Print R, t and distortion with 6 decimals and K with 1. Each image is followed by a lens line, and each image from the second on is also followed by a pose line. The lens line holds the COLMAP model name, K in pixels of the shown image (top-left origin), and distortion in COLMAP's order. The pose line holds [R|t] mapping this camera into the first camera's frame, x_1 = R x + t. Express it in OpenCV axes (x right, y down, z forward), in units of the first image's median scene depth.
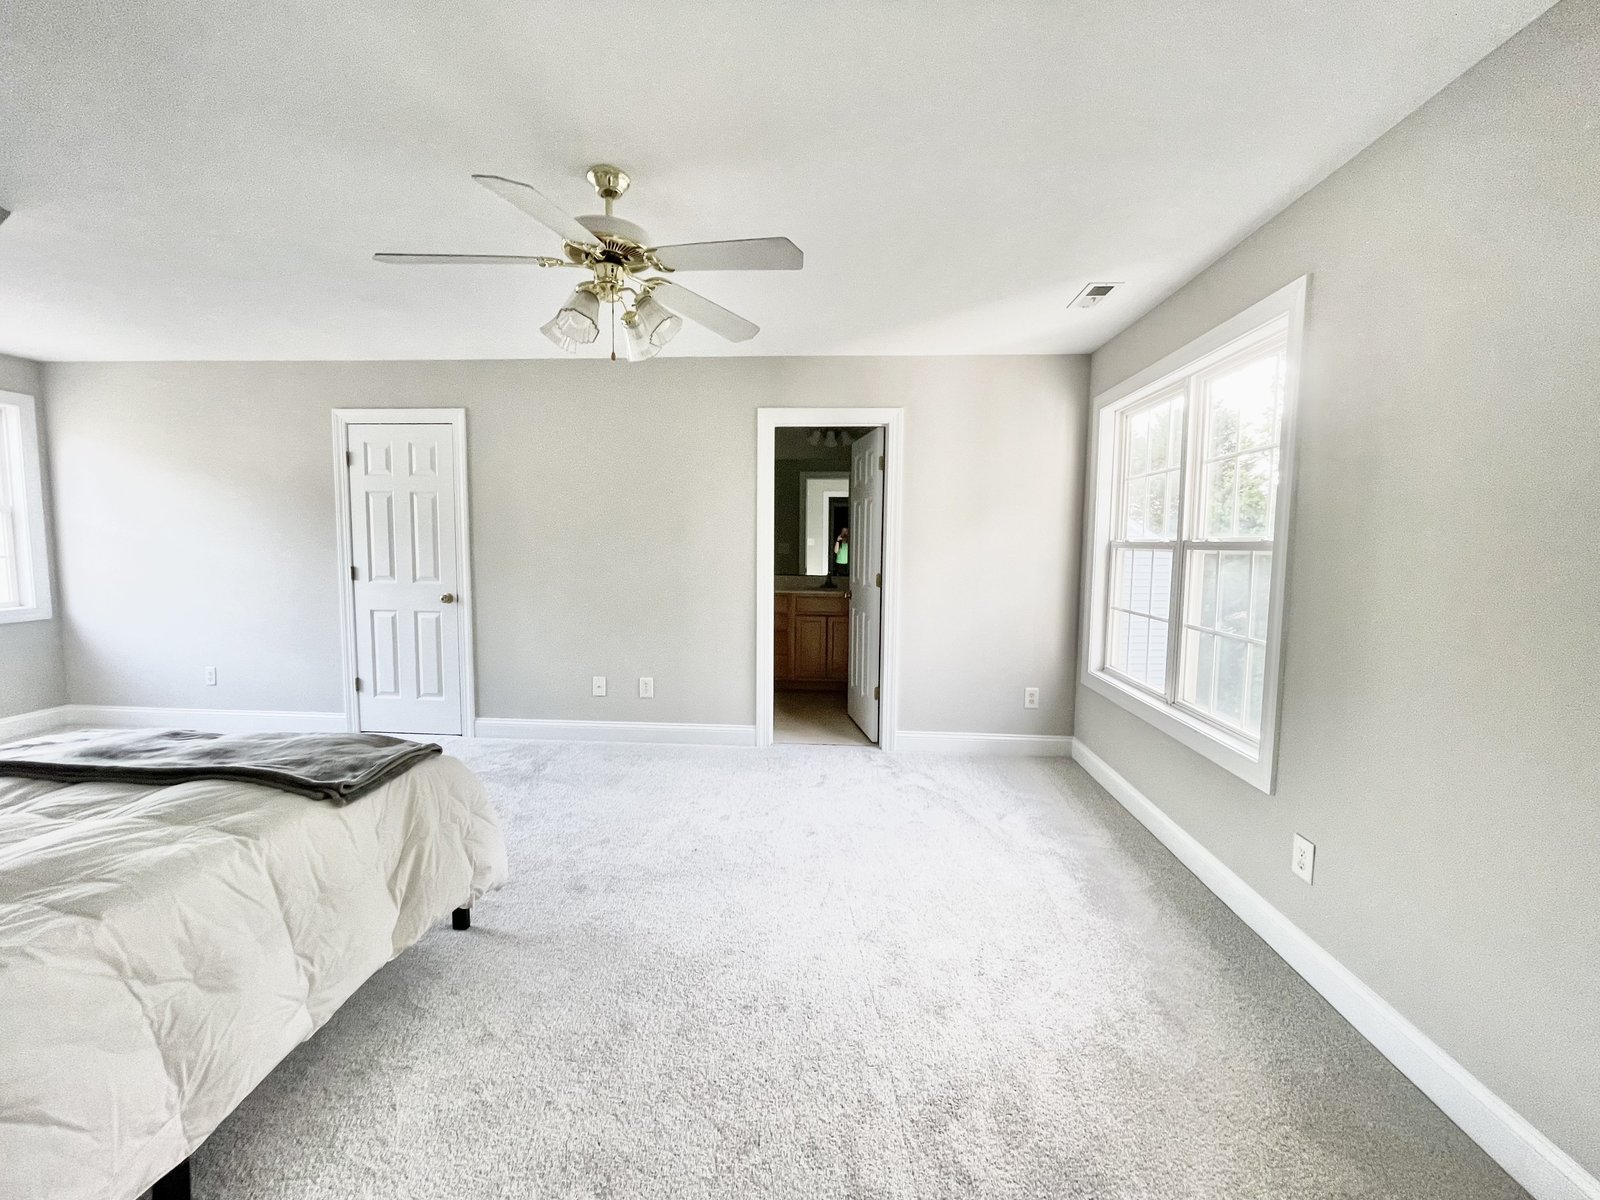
lens RADIAL K [[645.2, 0, 801.0], [0, 645.2, 590.7], [0, 0, 1]] dist [-0.004106, -0.000085]
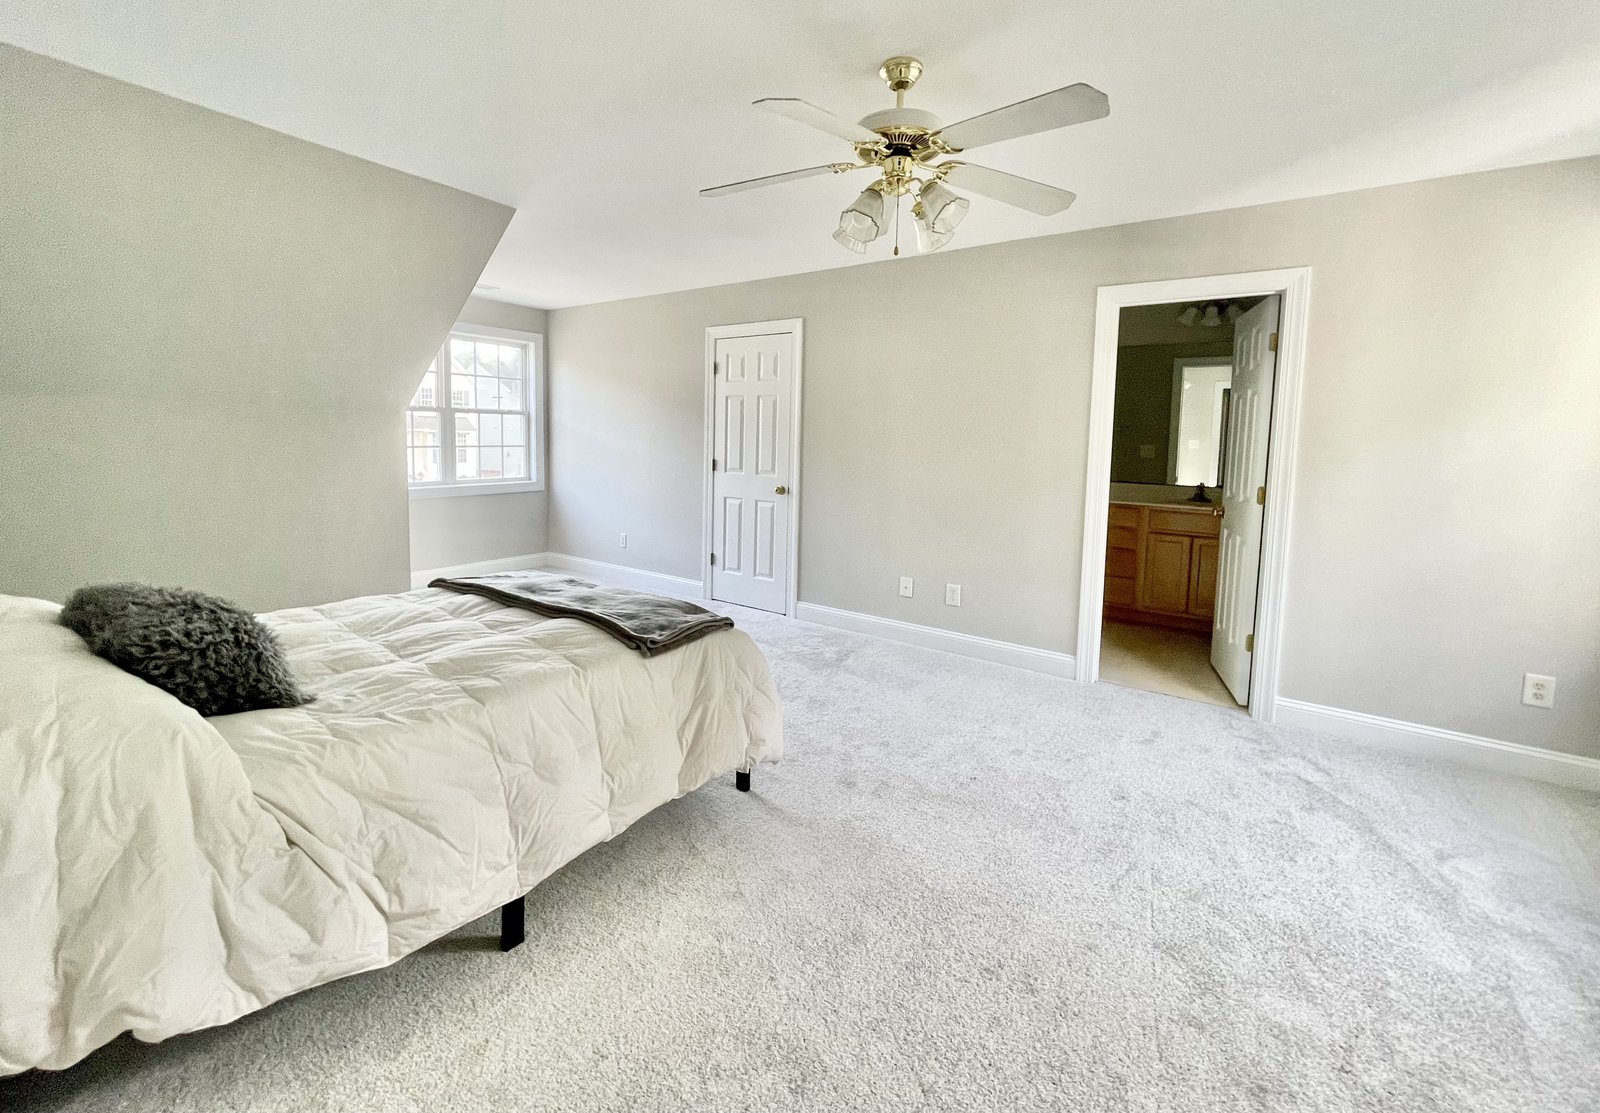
lens RADIAL K [[663.1, 0, 768.8], [0, 663.1, 486.2], [0, 0, 1]] dist [-0.008432, 0.000594]
pose [[0.843172, 0.048440, -0.535458, 0.096900], [-0.052781, 0.998580, 0.007223, -0.004452], [0.535047, 0.022172, 0.844531, 0.055267]]
